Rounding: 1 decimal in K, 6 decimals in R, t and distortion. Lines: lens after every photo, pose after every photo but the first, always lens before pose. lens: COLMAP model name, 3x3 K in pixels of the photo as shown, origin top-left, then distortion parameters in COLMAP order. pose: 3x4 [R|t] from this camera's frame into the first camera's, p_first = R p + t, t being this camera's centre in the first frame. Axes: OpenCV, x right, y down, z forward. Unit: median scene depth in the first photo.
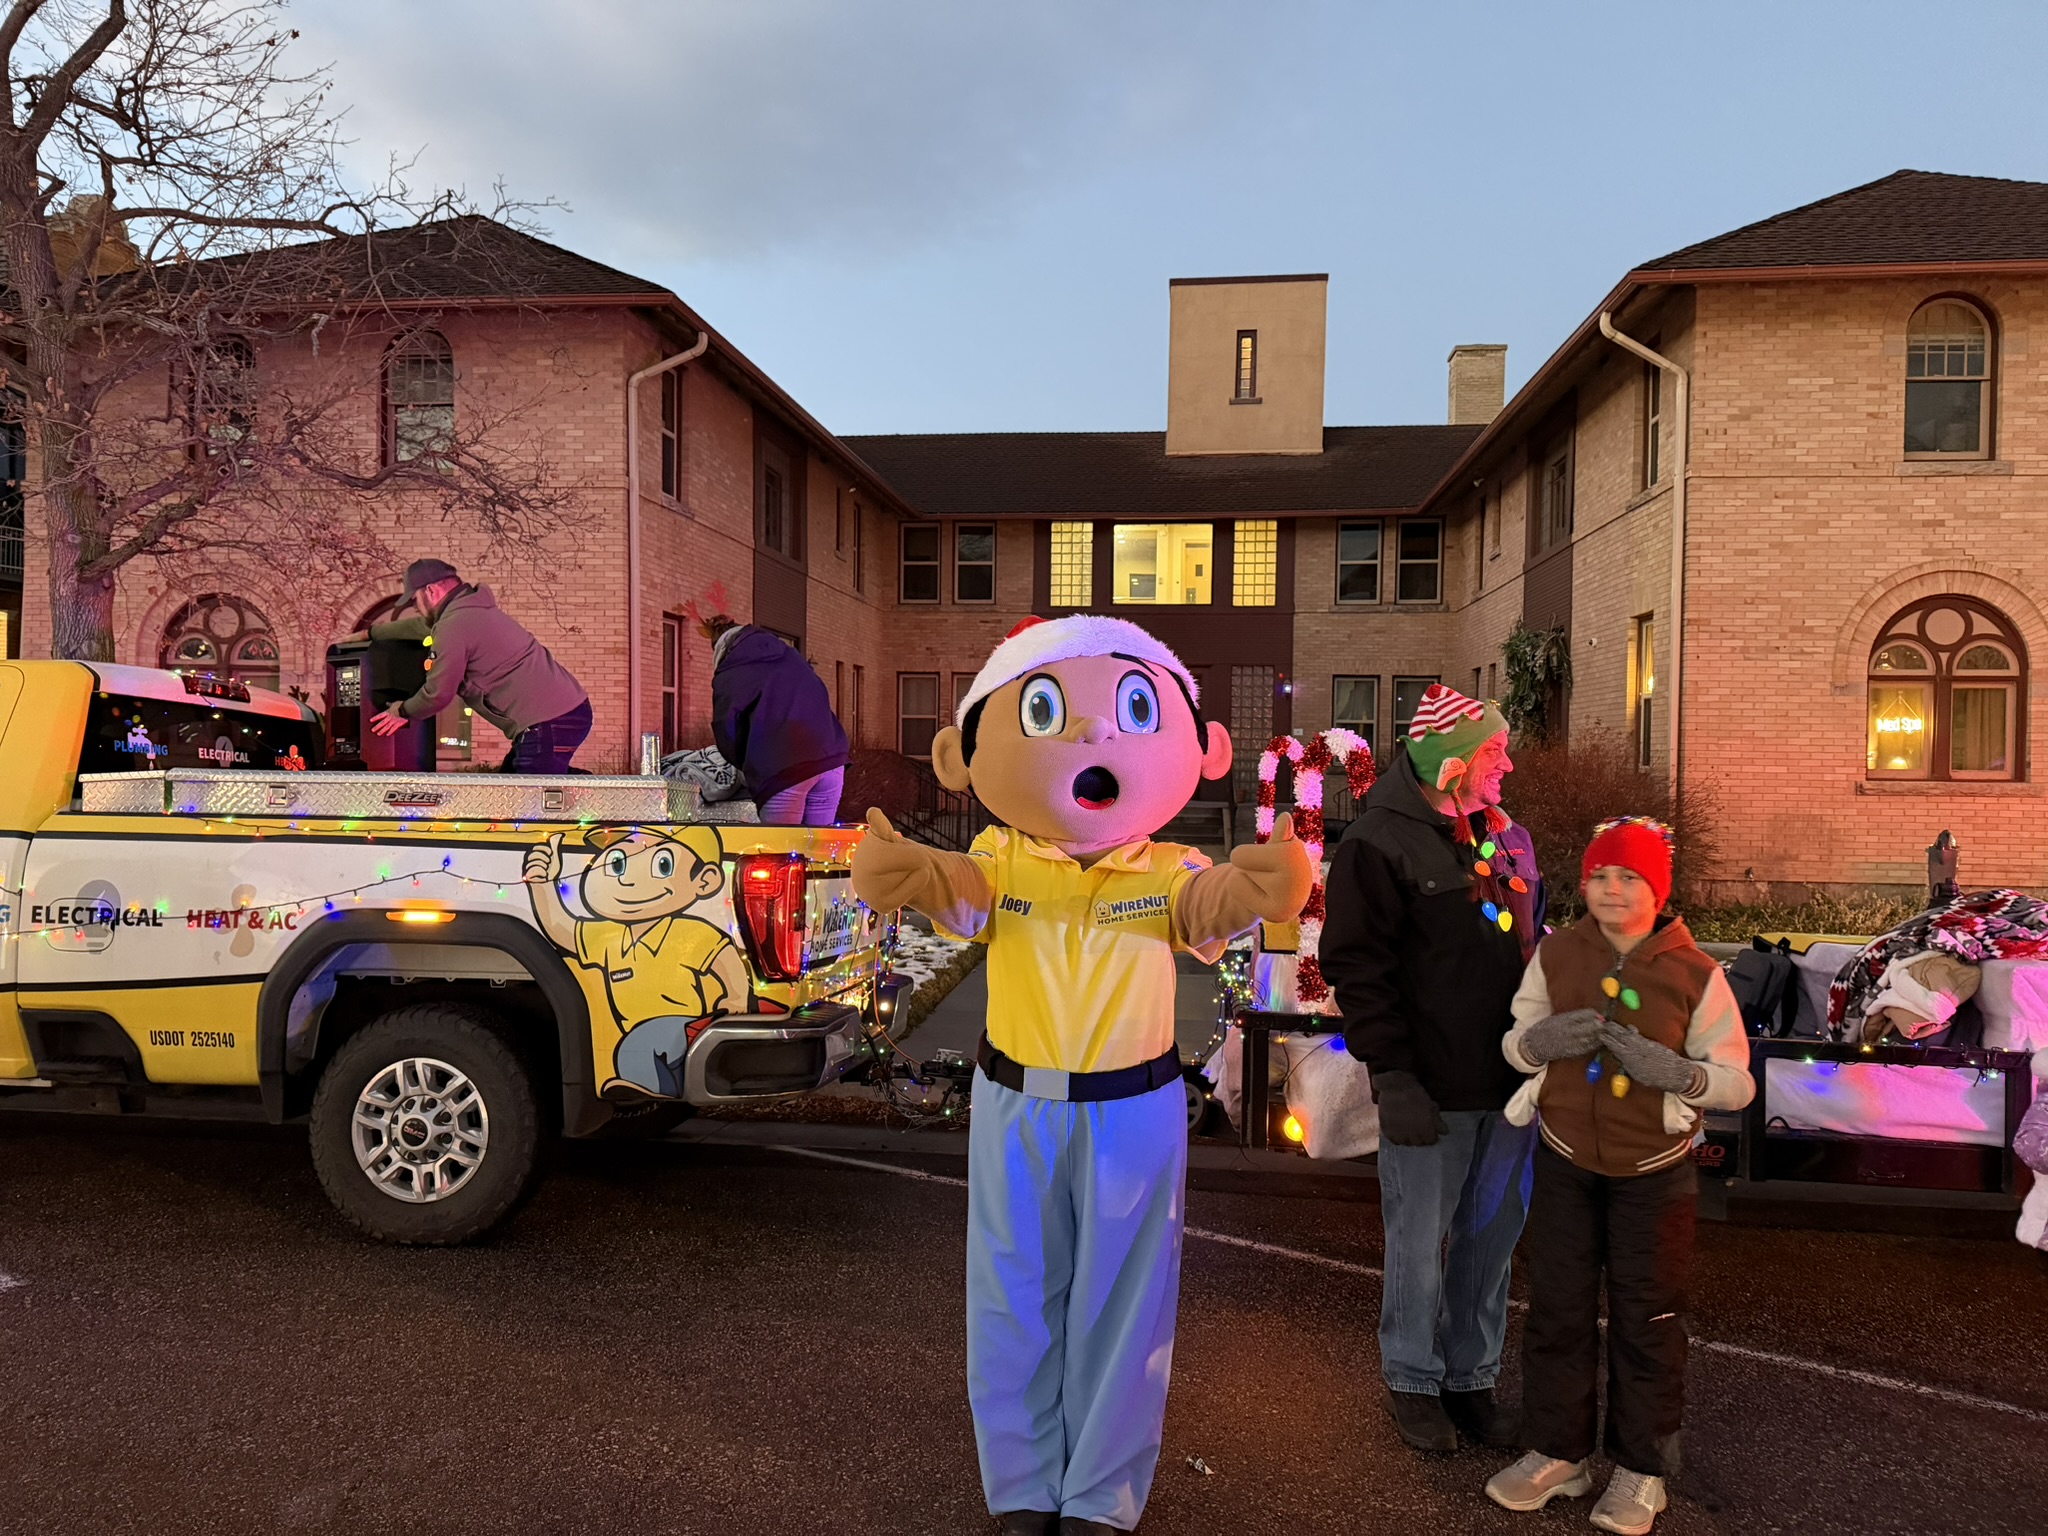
lens RADIAL K [[1480.0, 0, 1185.5], [0, 1480.0, 777.2], [0, 0, 1]] dist [0.058710, -0.064656]
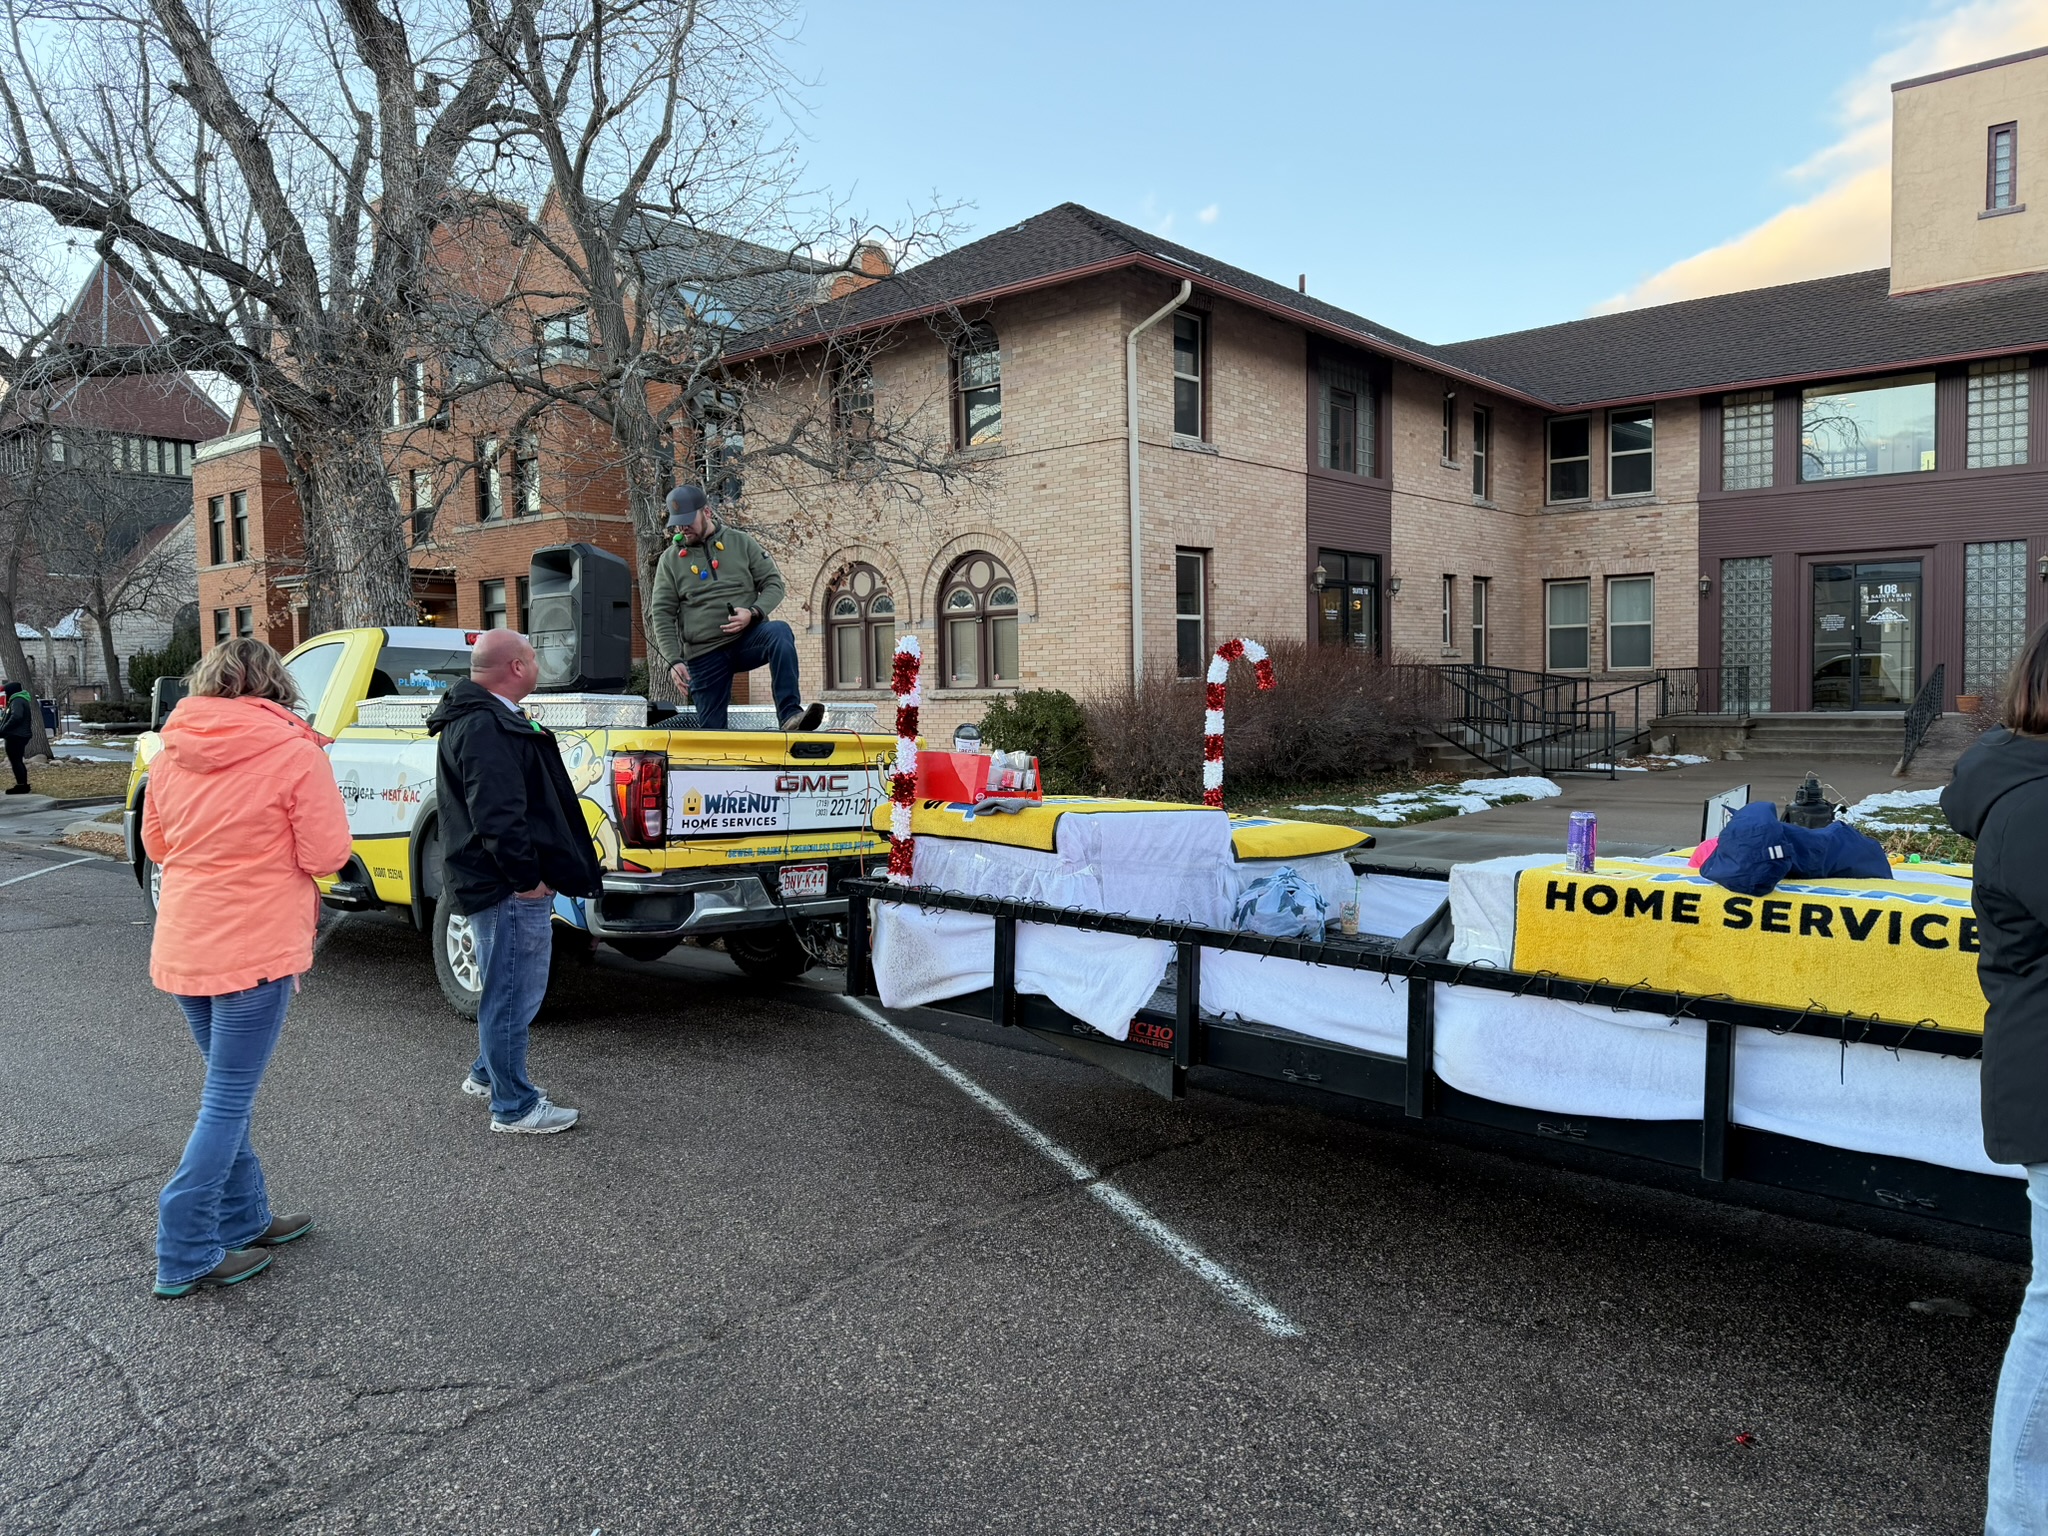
lens RADIAL K [[1496.8, 0, 1024.0], [0, 1496.8, 768.0], [0, 0, 1]] dist [0.213990, -0.300400]
pose [[0.819981, 0.010675, -0.572291, 0.103457], [0.017160, 0.998918, 0.043219, 0.001319], [0.572133, -0.045259, 0.818911, 0.009562]]
